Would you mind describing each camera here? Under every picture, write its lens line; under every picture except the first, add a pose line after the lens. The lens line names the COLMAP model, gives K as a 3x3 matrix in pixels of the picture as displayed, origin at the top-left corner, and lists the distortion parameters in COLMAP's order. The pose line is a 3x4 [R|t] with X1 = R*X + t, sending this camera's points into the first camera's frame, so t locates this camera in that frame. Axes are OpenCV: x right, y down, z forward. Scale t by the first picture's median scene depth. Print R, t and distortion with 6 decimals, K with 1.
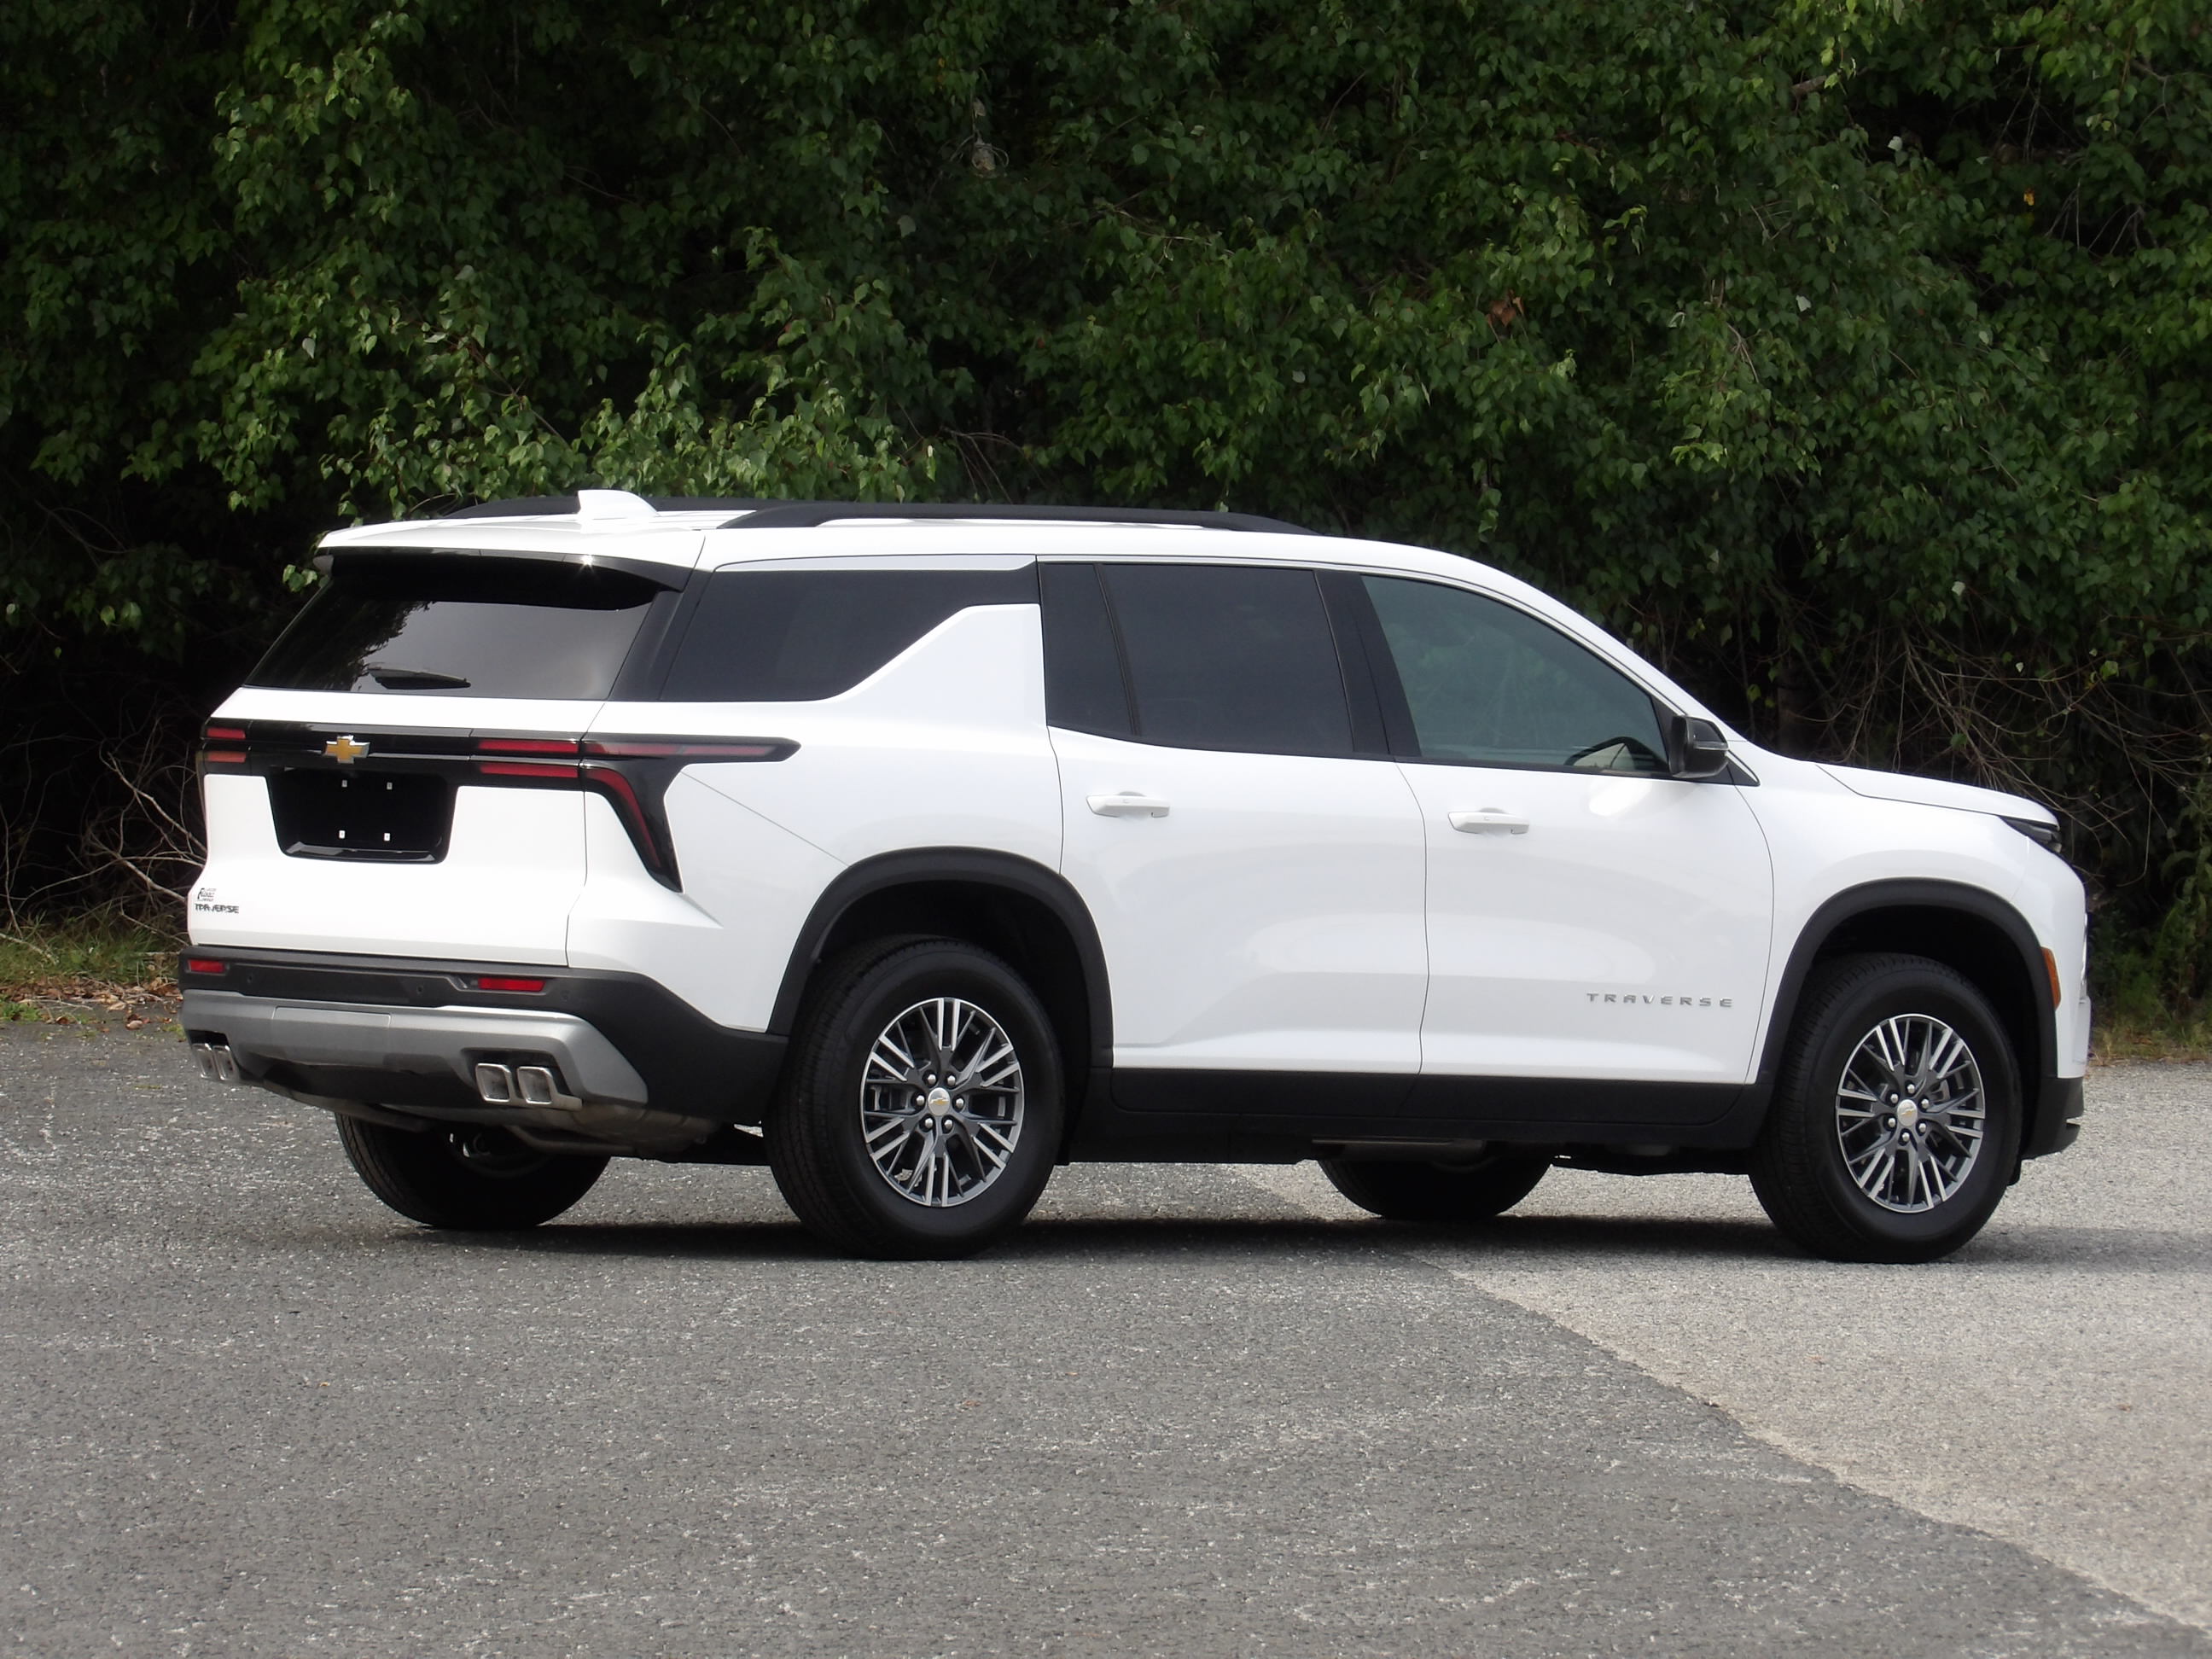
lens RADIAL K [[14312.3, 0, 1108.5], [0, 14312.3, 826.7], [0, 0, 1]] dist [1.030256, 0.000000]
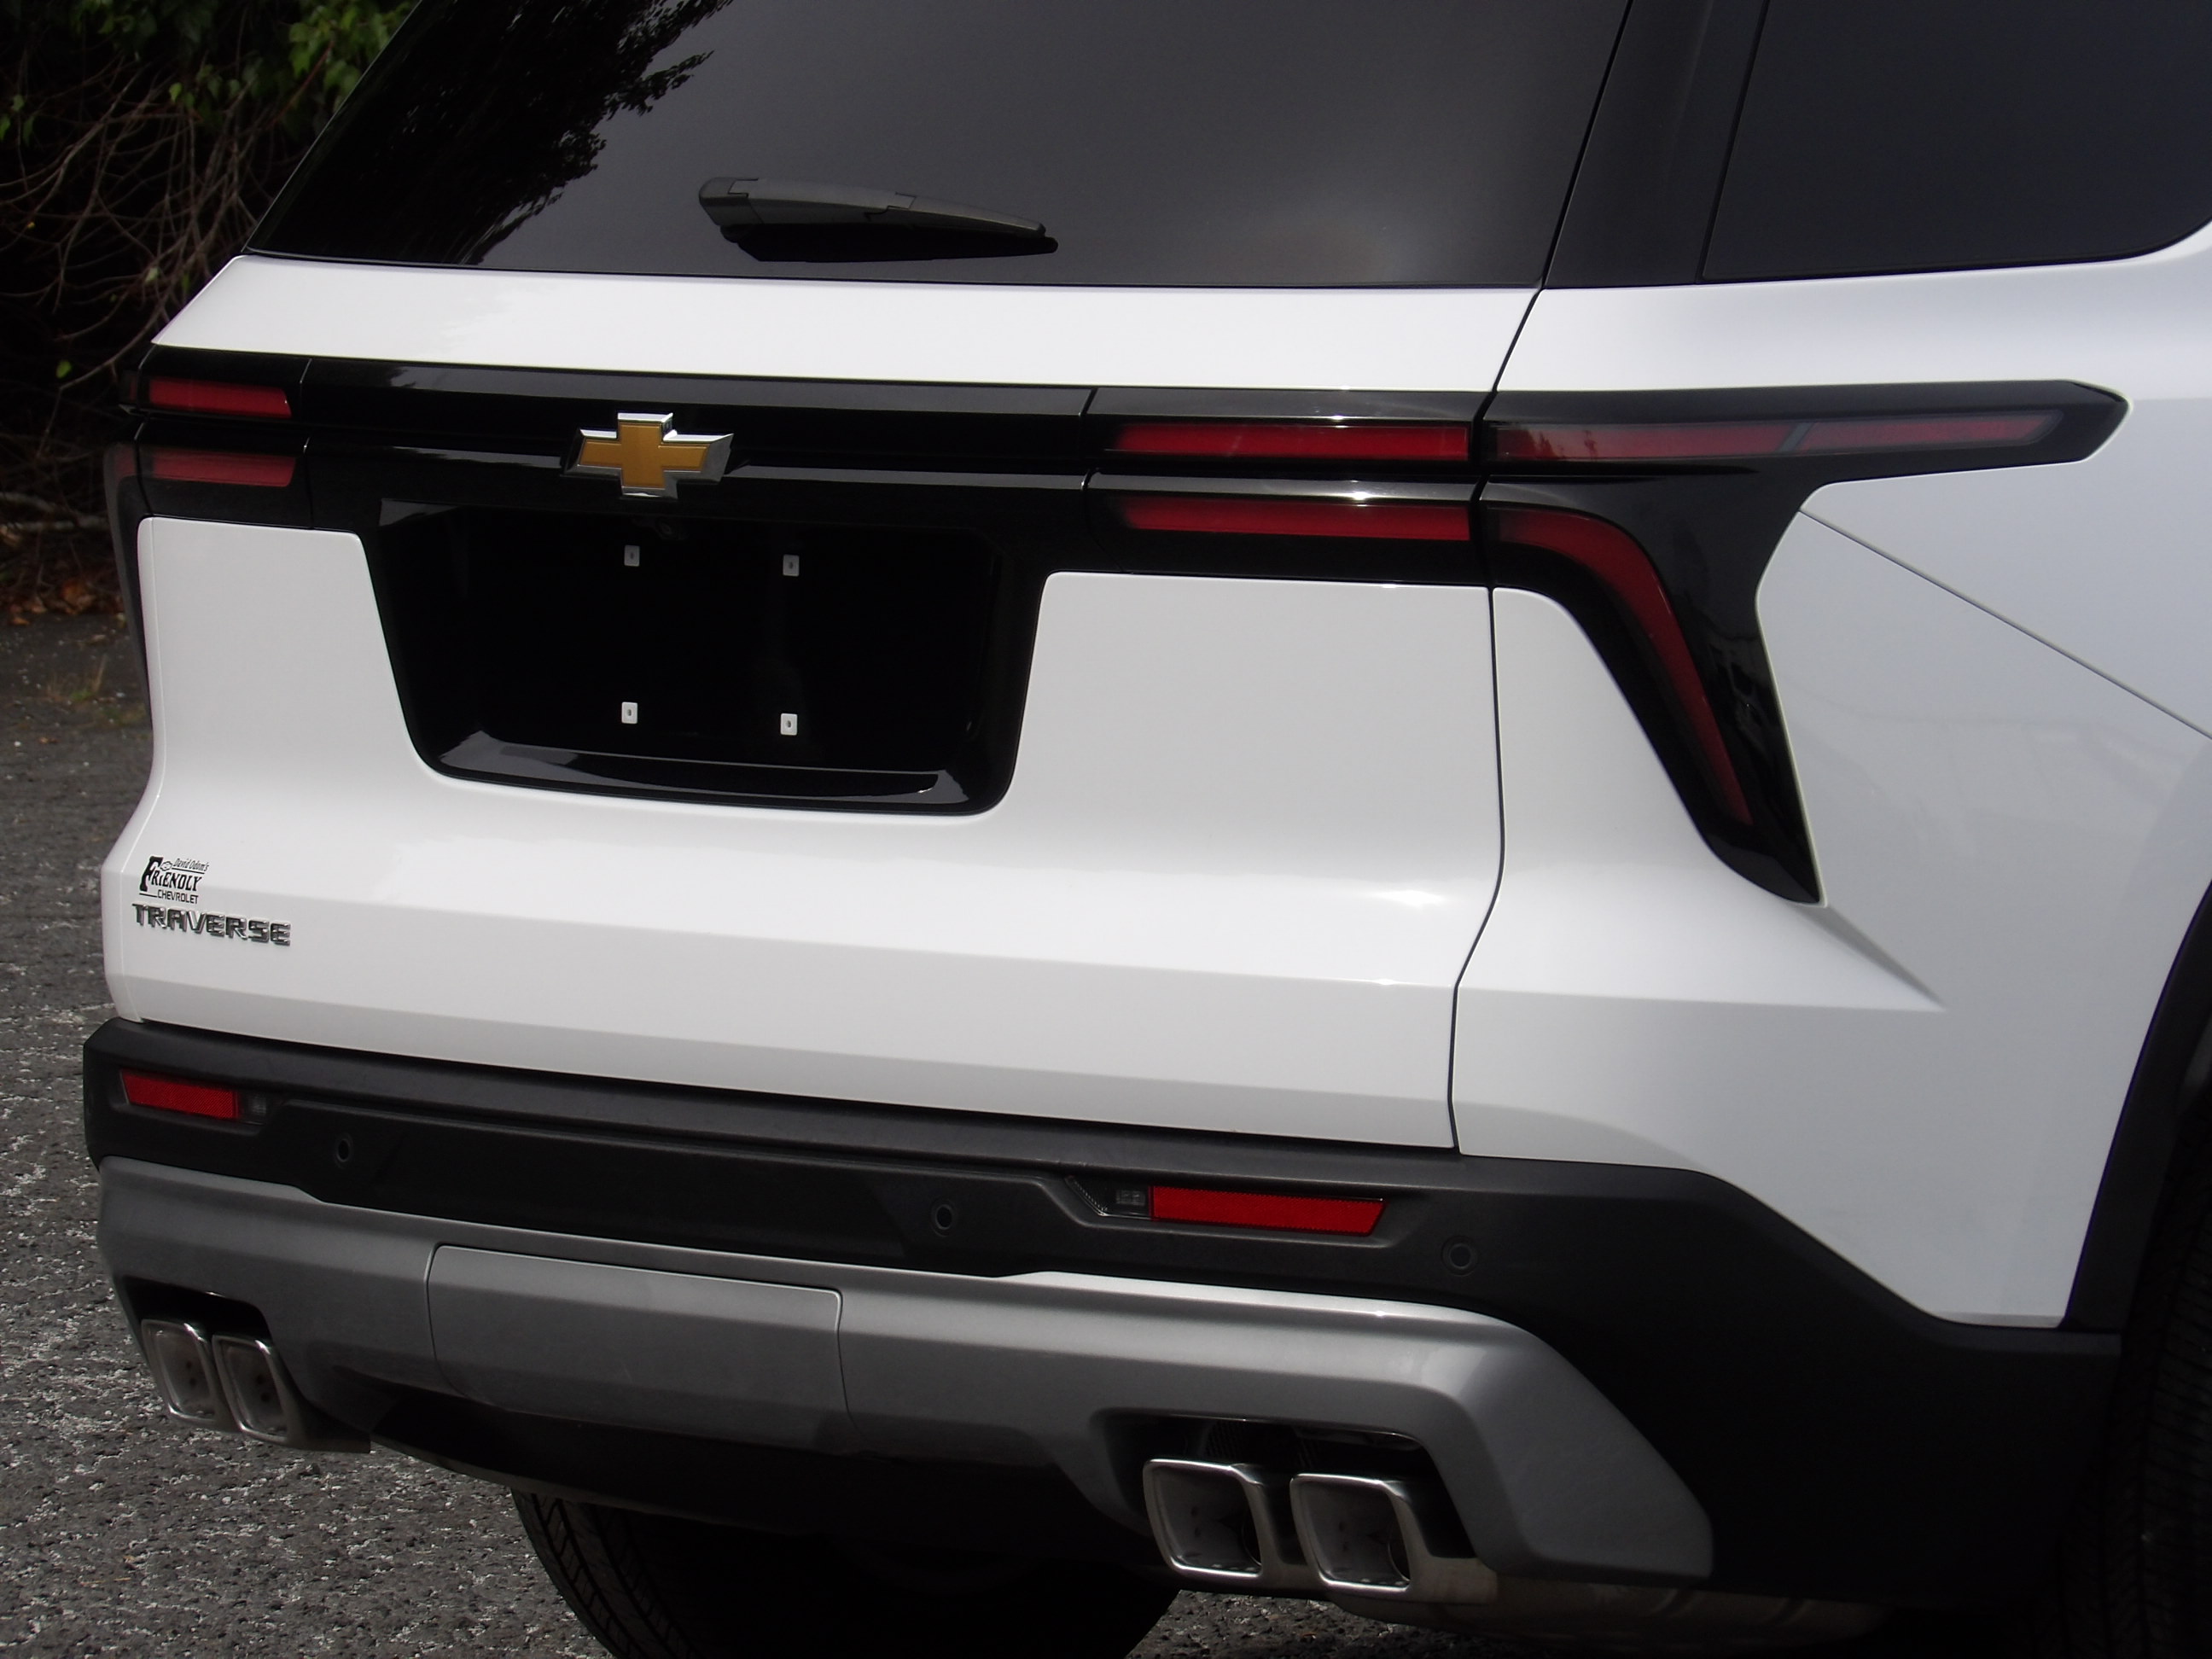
lens RADIAL K [[10900.8, 0, 1104.9], [0, 10900.8, 831.6], [0, 0, 1]] dist [0.423142, 0.000000]
pose [[0.994436, -0.036178, 0.098933, -0.067686], [0.029773, 0.997410, 0.065472, -0.012697], [-0.101045, -0.062162, 0.992938, 0.760101]]
